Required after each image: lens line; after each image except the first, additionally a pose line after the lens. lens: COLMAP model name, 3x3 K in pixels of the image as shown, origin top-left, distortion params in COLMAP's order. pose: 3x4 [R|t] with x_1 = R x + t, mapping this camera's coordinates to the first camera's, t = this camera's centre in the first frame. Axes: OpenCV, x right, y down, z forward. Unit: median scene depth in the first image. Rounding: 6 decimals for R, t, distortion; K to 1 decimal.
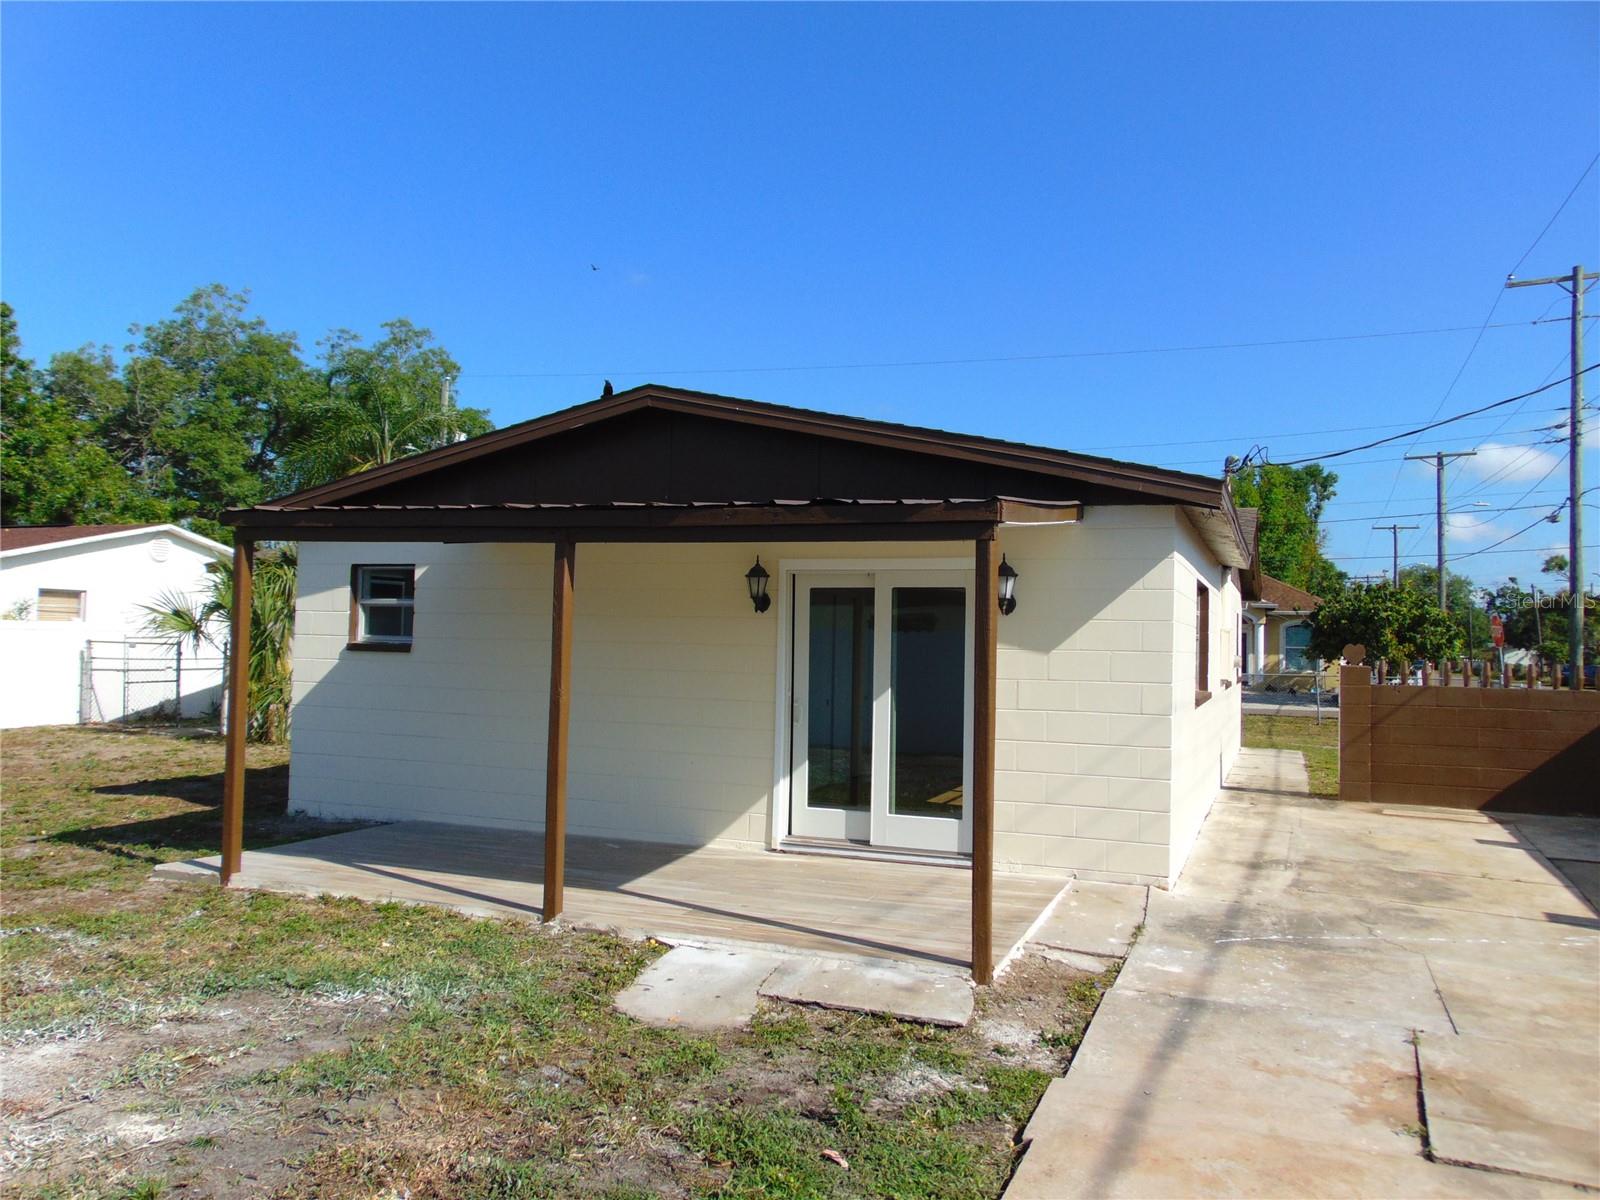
lens RADIAL K [[1207.4, 0, 800.0], [0, 1207.4, 600.0], [0, 0, 1]] dist [-0.023205, 0.052861]
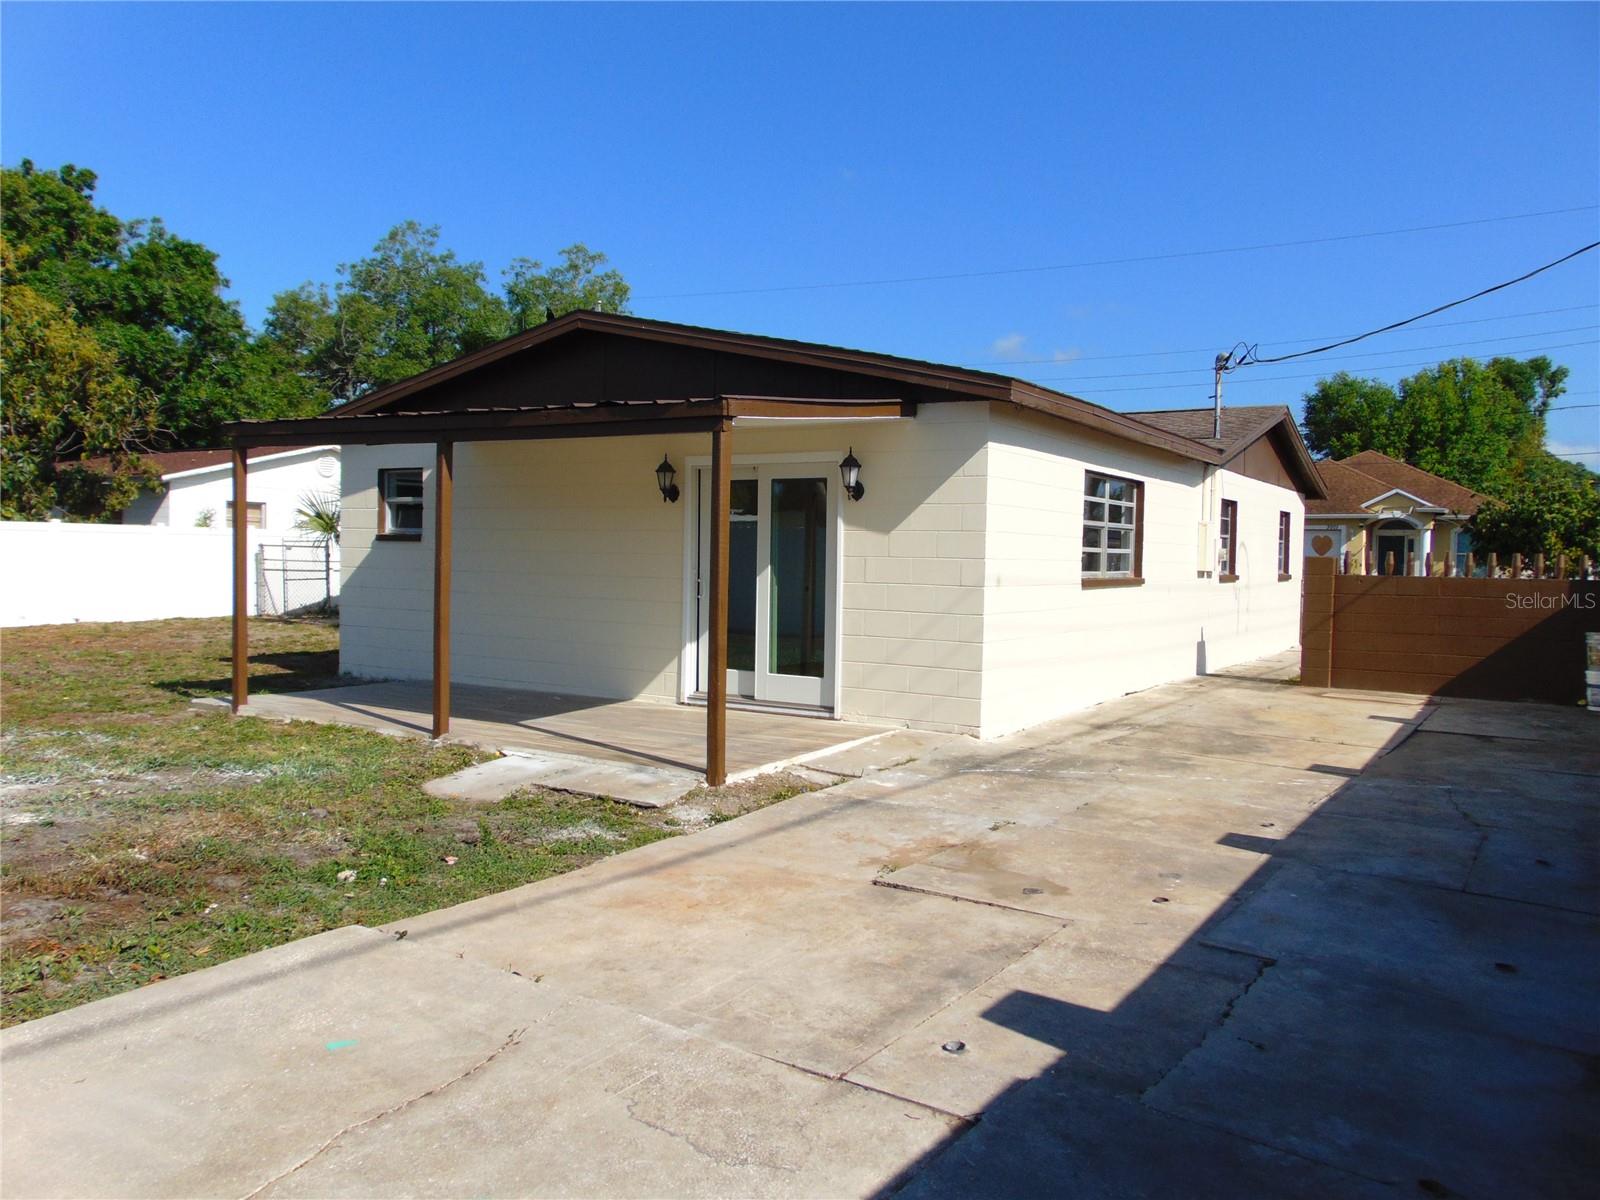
lens RADIAL K [[1219.9, 0, 800.0], [0, 1219.9, 600.0], [0, 0, 1]] dist [-0.003215, 0.003740]
pose [[0.982760, 0.004053, -0.184841, 0.268414], [0.008611, 0.997671, 0.067661, 0.022153], [0.184685, -0.068086, 0.980437, -0.125025]]
